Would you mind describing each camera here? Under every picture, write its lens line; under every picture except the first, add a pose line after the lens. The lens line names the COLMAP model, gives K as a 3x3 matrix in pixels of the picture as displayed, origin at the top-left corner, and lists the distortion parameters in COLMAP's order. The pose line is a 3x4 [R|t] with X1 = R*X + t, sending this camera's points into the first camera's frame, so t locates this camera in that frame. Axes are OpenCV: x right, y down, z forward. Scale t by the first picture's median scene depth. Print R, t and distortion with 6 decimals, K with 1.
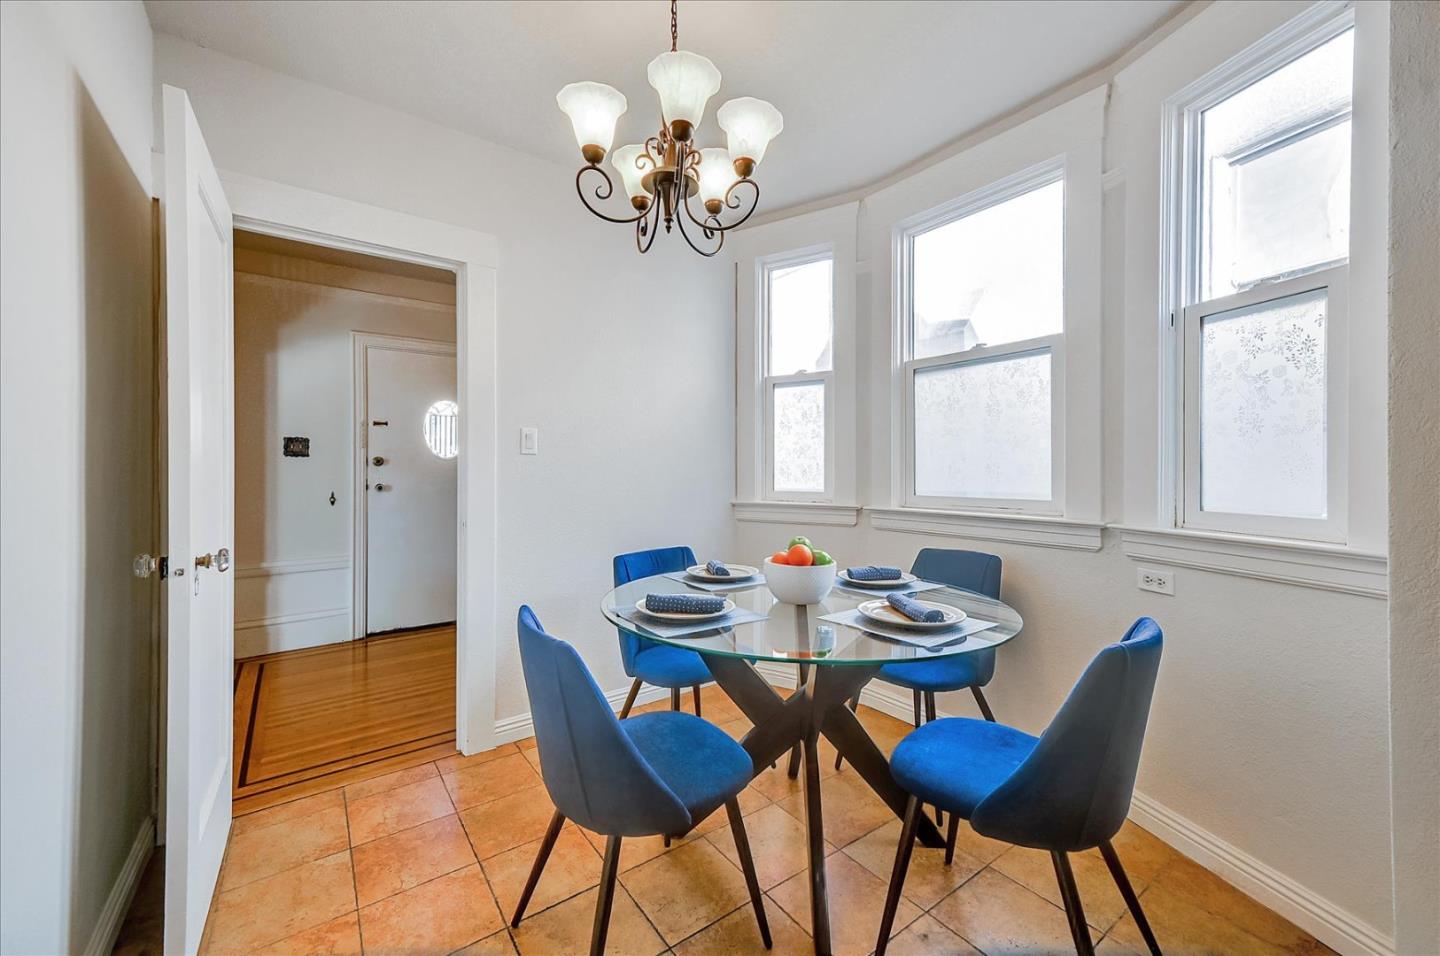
lens RADIAL K [[570.3, 0, 709.9], [0, 570.3, 469.3], [0, 0, 1]] dist [0.001030, -0.000098]
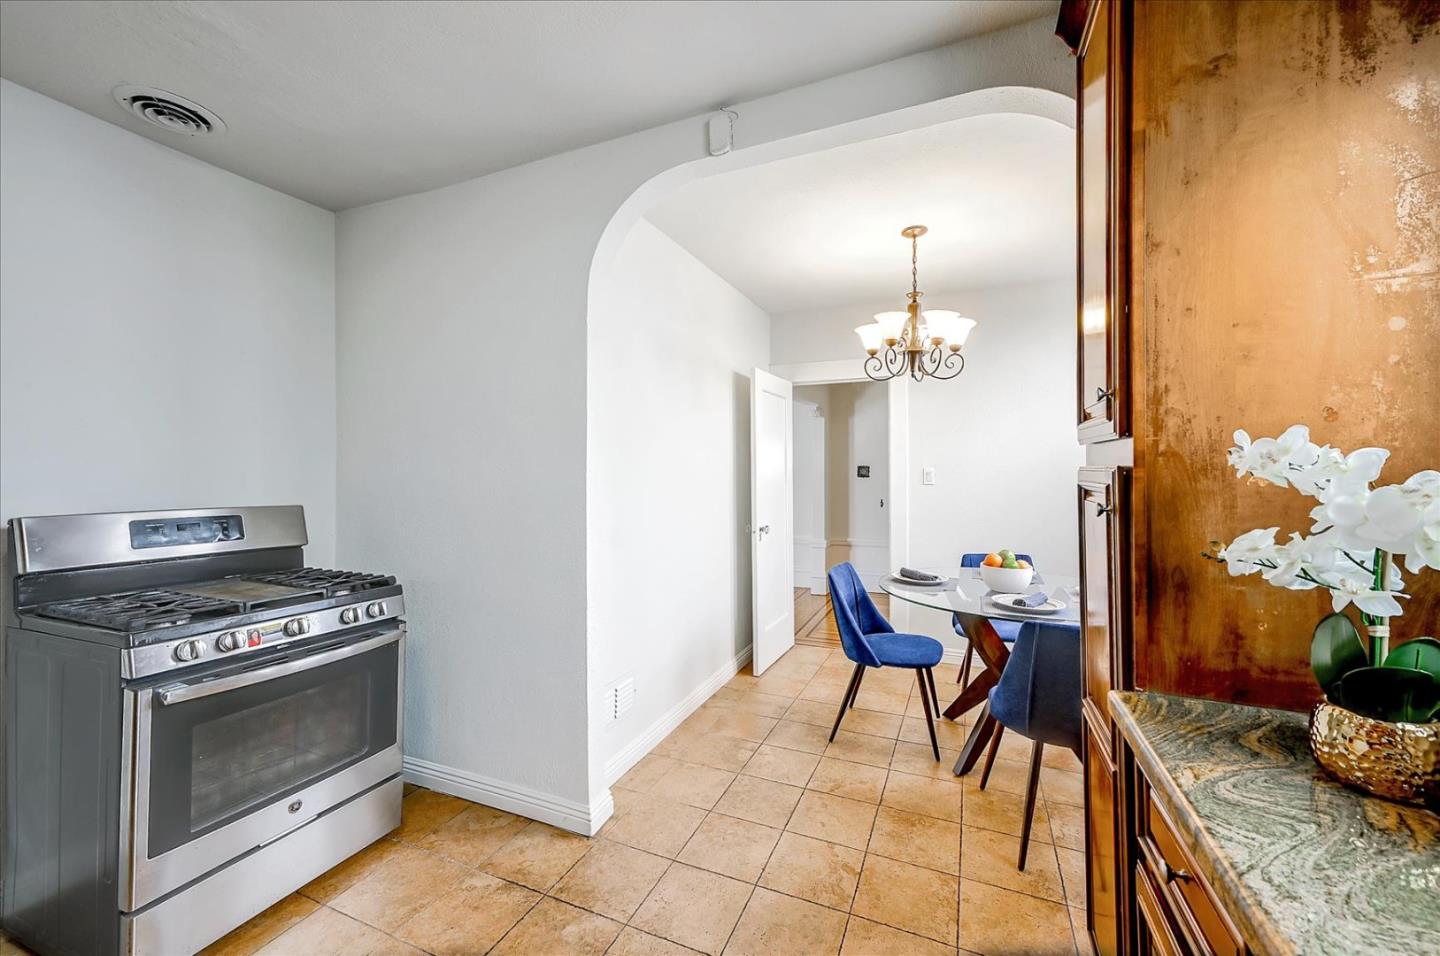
lens RADIAL K [[570.3, 0, 709.9], [0, 570.3, 469.3], [0, 0, 1]] dist [0.001030, -0.000098]
pose [[0.481003, -0.005345, -0.876702, 0.561516], [0.011502, 0.999934, 0.000214, -0.053782], [0.876643, -0.010186, 0.481033, -0.221794]]
